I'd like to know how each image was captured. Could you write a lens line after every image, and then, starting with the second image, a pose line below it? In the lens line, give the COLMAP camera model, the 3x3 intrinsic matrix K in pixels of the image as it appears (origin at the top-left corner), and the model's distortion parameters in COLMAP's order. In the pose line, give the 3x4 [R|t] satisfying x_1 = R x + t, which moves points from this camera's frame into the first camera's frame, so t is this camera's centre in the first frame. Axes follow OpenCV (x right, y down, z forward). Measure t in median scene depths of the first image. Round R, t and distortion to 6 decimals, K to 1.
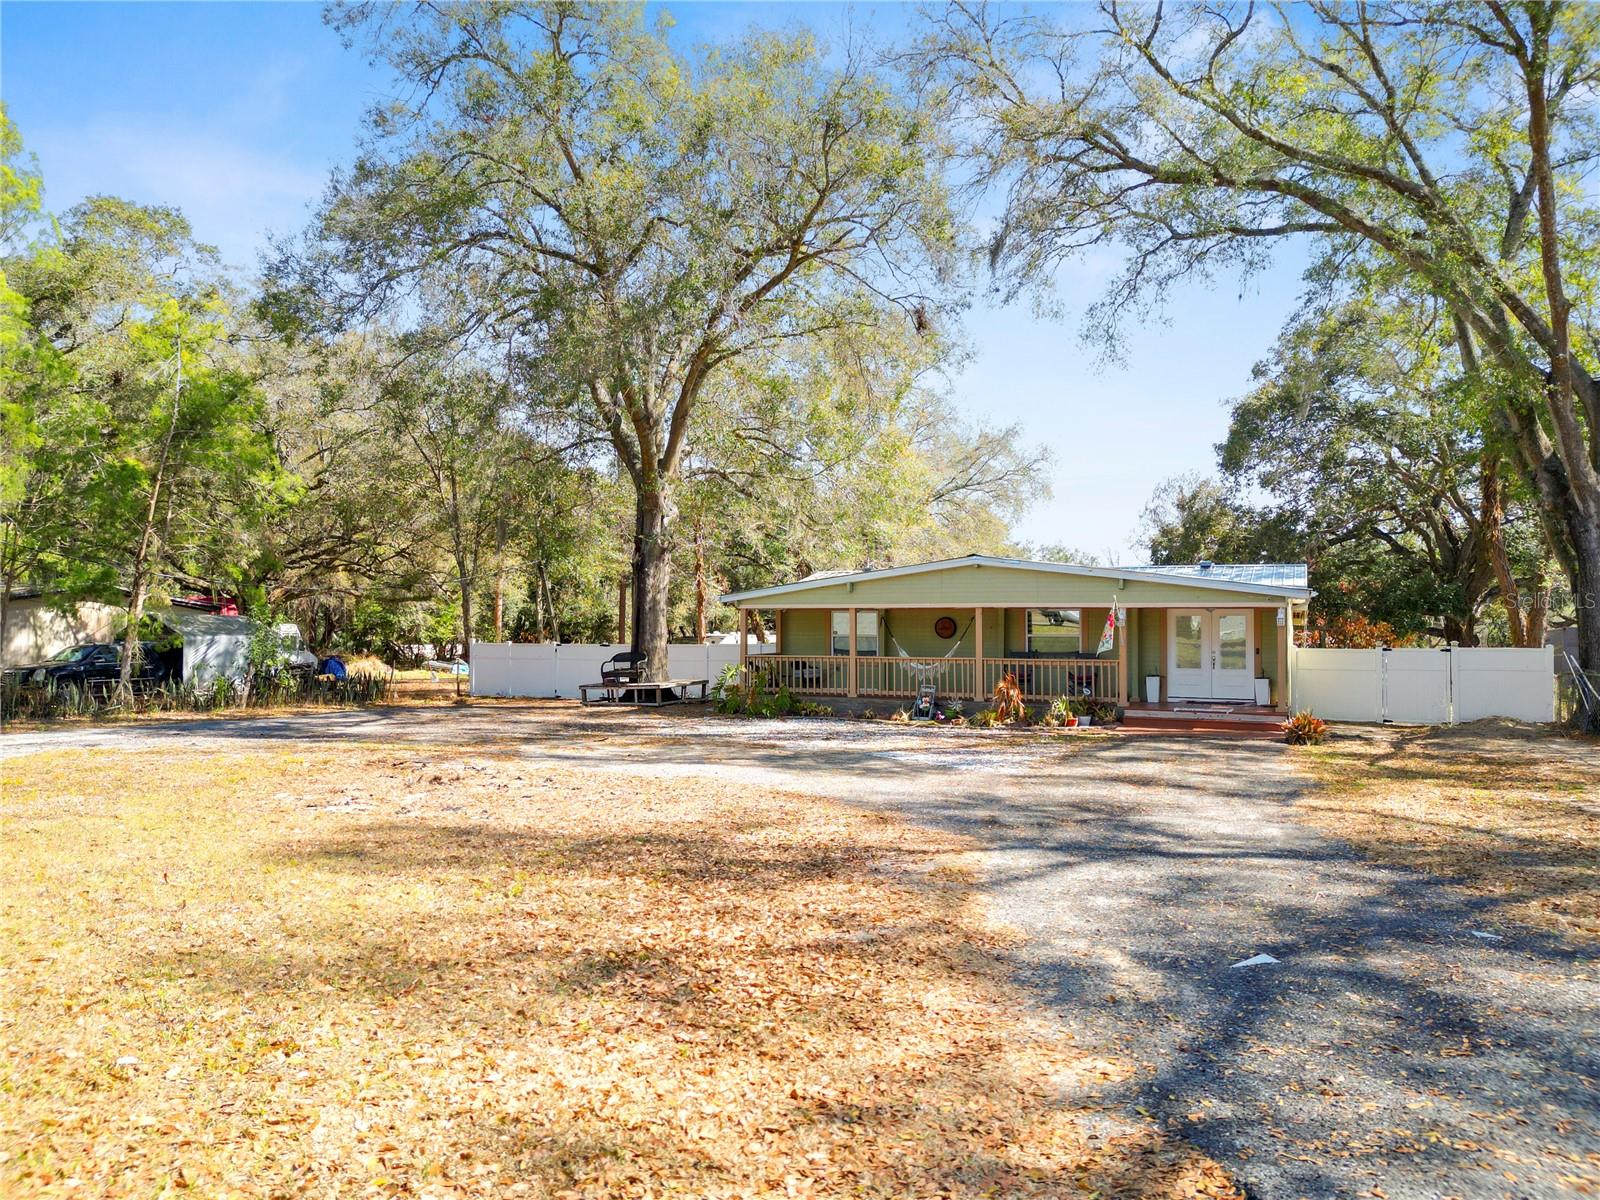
lens RADIAL K [[1111.8, 0, 800.0], [0, 1111.8, 600.0], [0, 0, 1]] dist [0.099584, -0.133528]
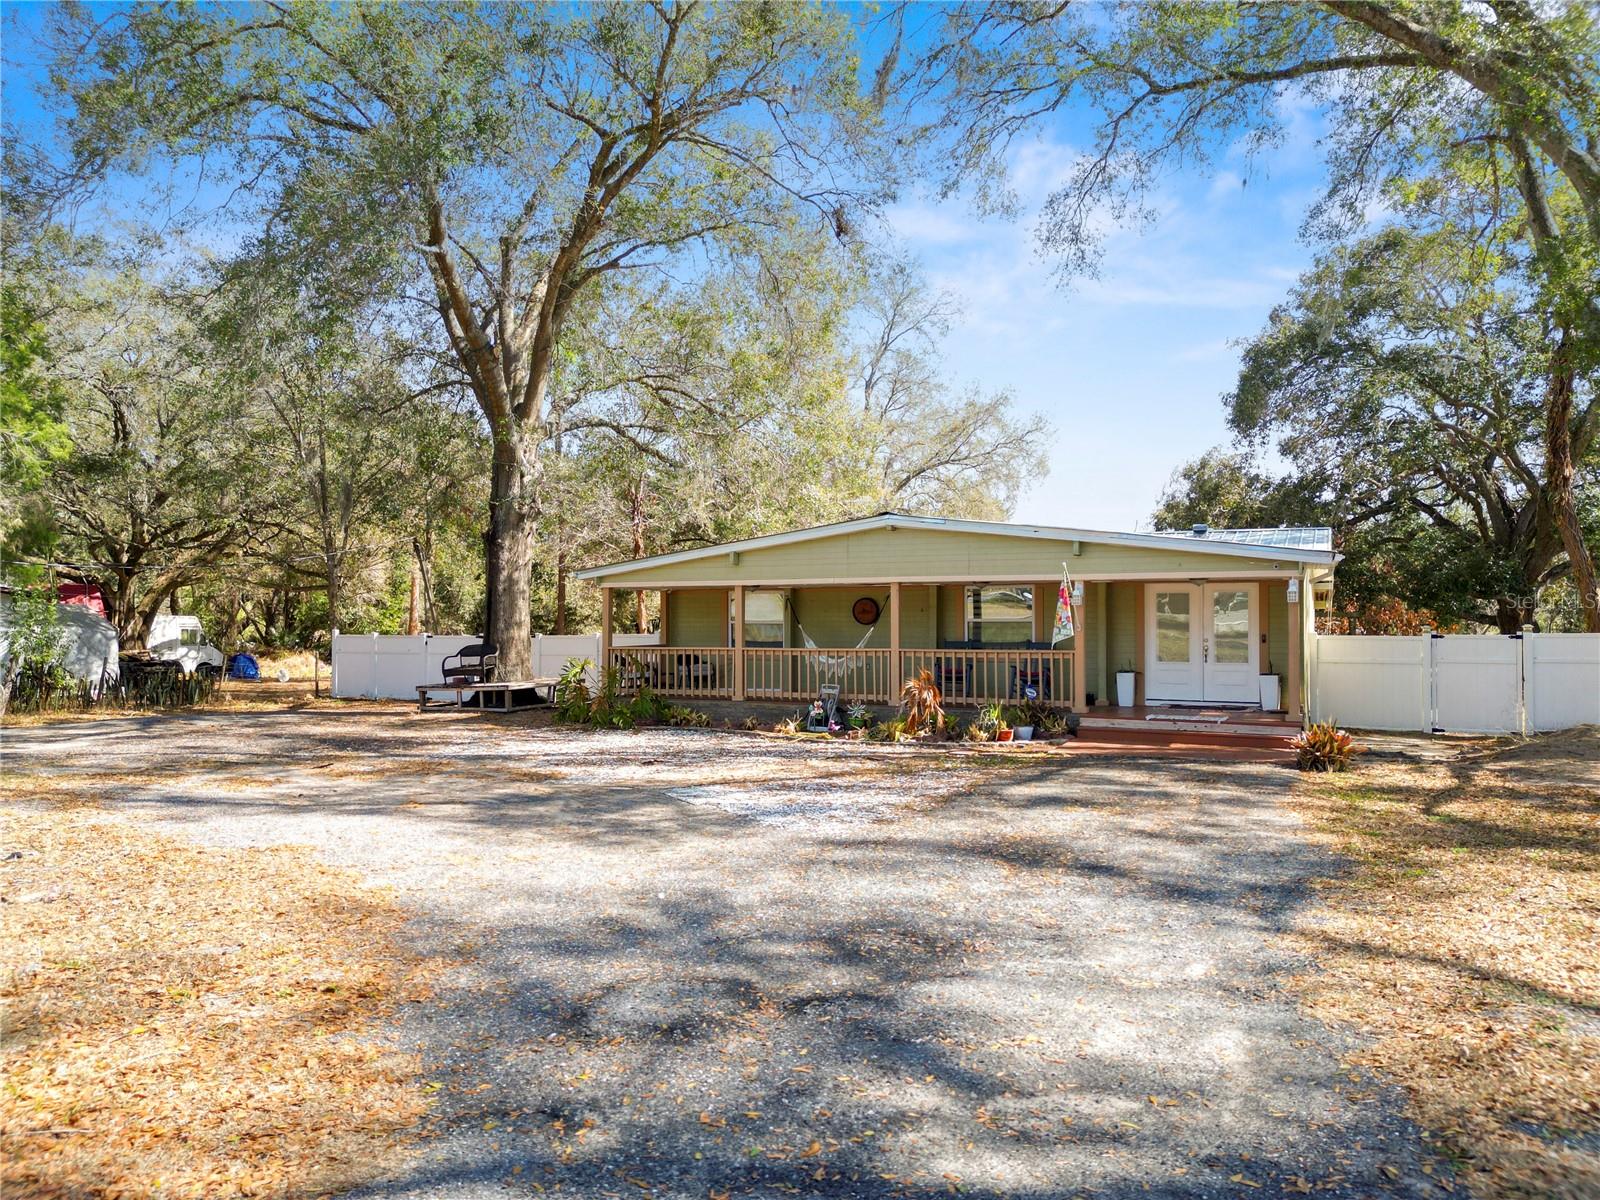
lens RADIAL K [[1114.7, 0, 800.0], [0, 1114.7, 600.0], [0, 0, 1]] dist [0.106446, -0.122612]
pose [[0.999784, -0.003926, -0.020414, 0.099395], [0.004006, 0.999985, 0.003860, 0.013745], [0.020398, -0.003941, 0.999784, 0.211459]]
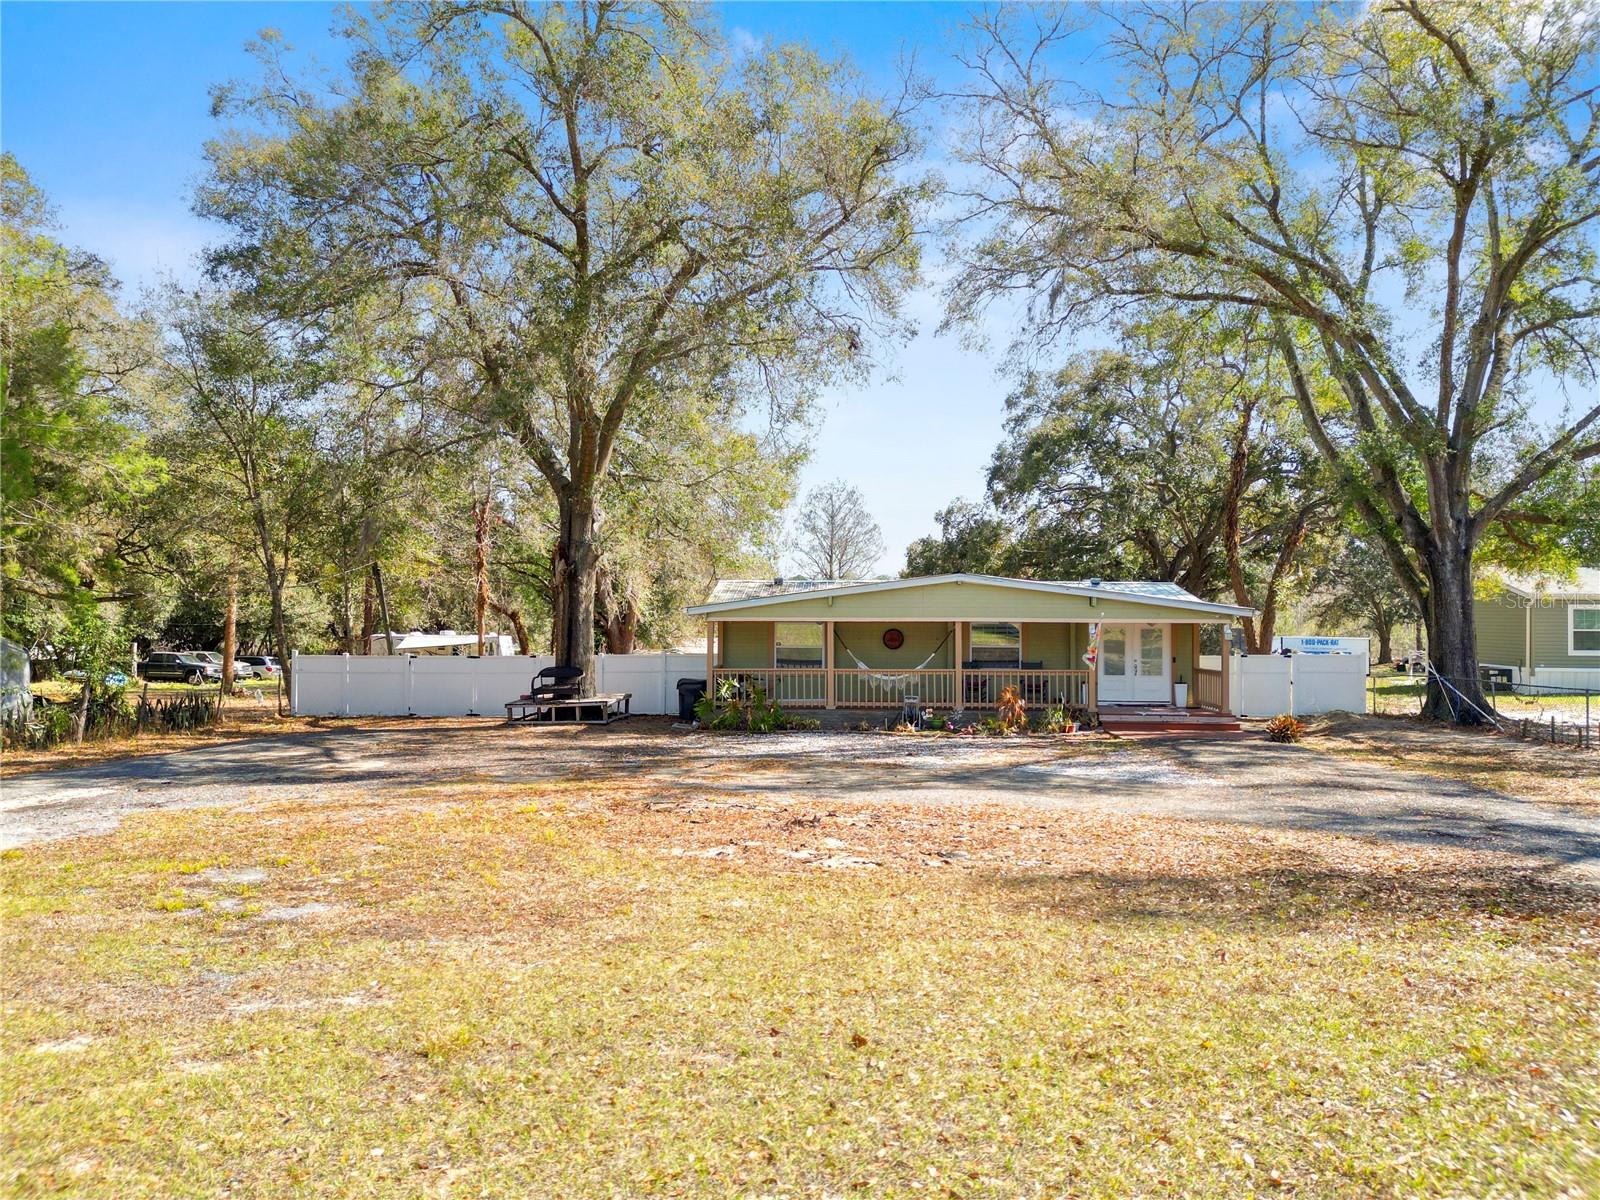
lens RADIAL K [[1111.8, 0, 800.0], [0, 1111.8, 600.0], [0, 0, 1]] dist [0.099584, -0.133528]
pose [[0.930770, 0.006130, 0.365553, -0.327421], [-0.008472, 0.999953, 0.004803, -0.015790], [-0.365506, -0.007568, 0.930778, 0.062032]]
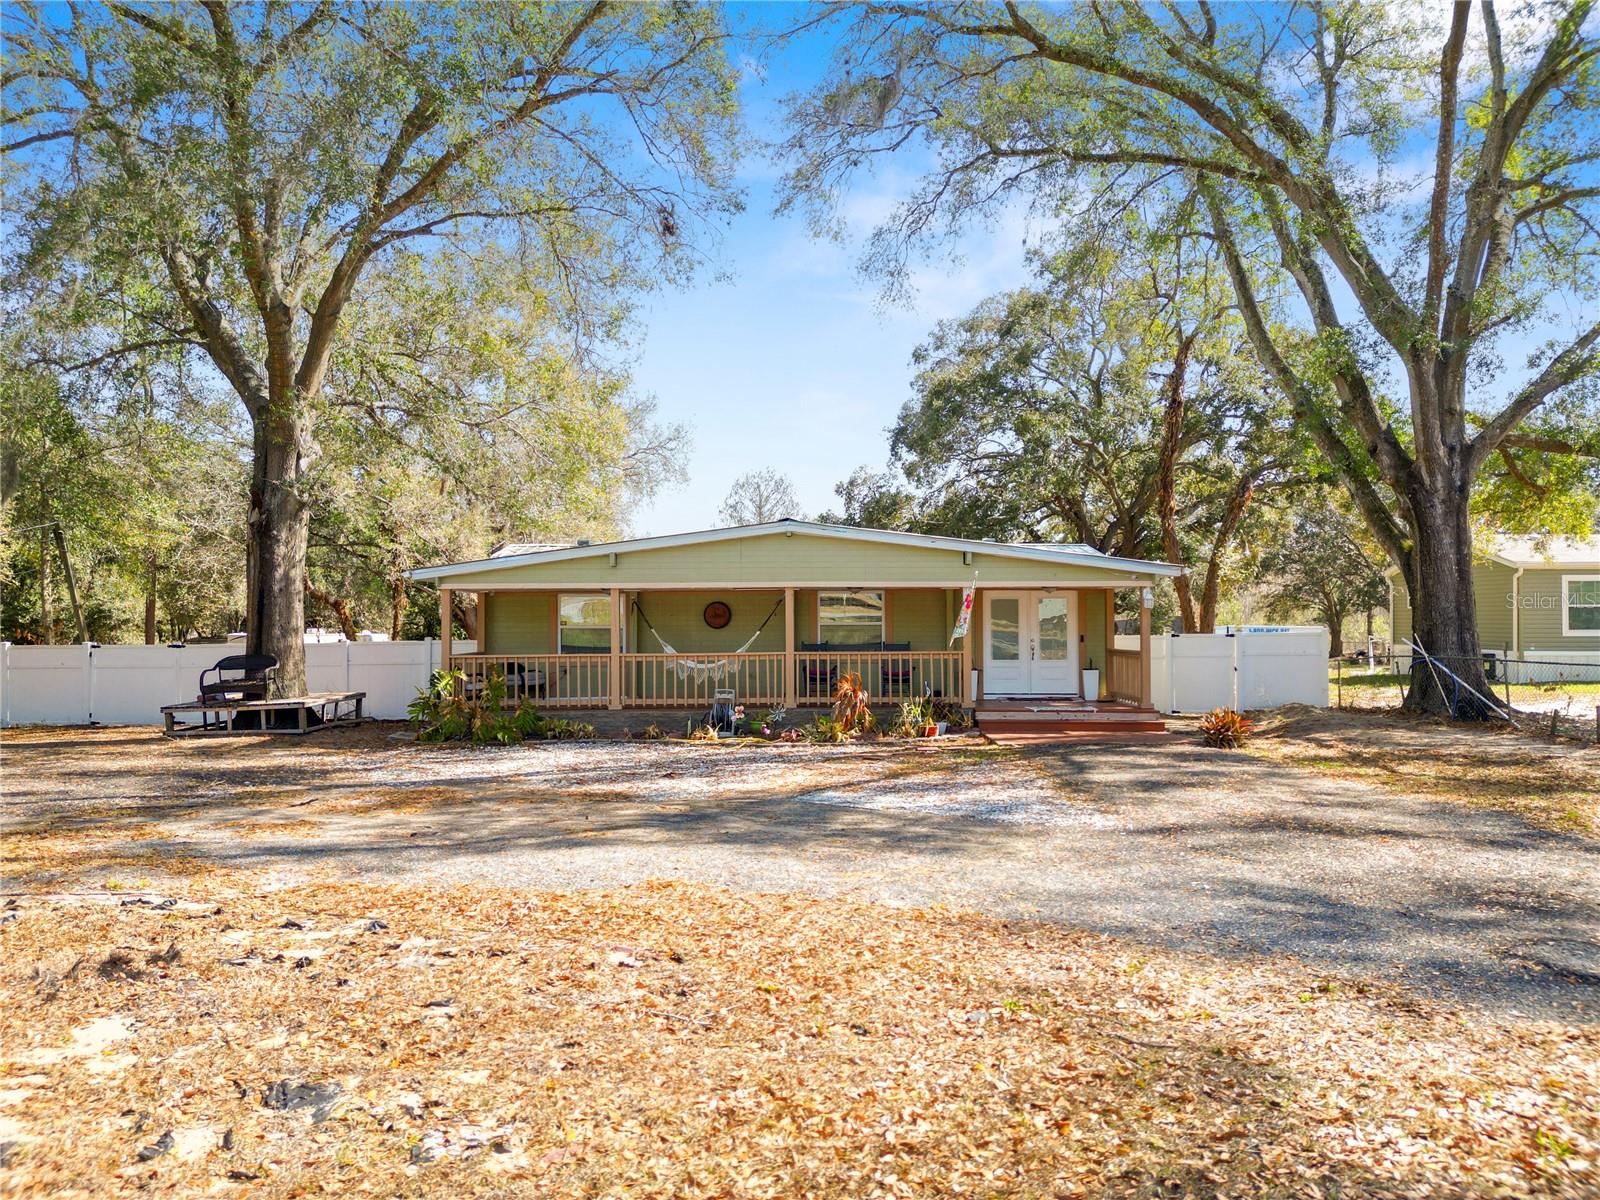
lens RADIAL K [[1111.8, 0, 800.0], [0, 1111.8, 600.0], [0, 0, 1]] dist [0.099584, -0.133528]
pose [[0.916124, 0.001017, 0.400894, -0.127940], [-0.001986, 0.999996, 0.002002, 0.012395], [-0.400890, -0.002630, 0.916122, 0.255680]]
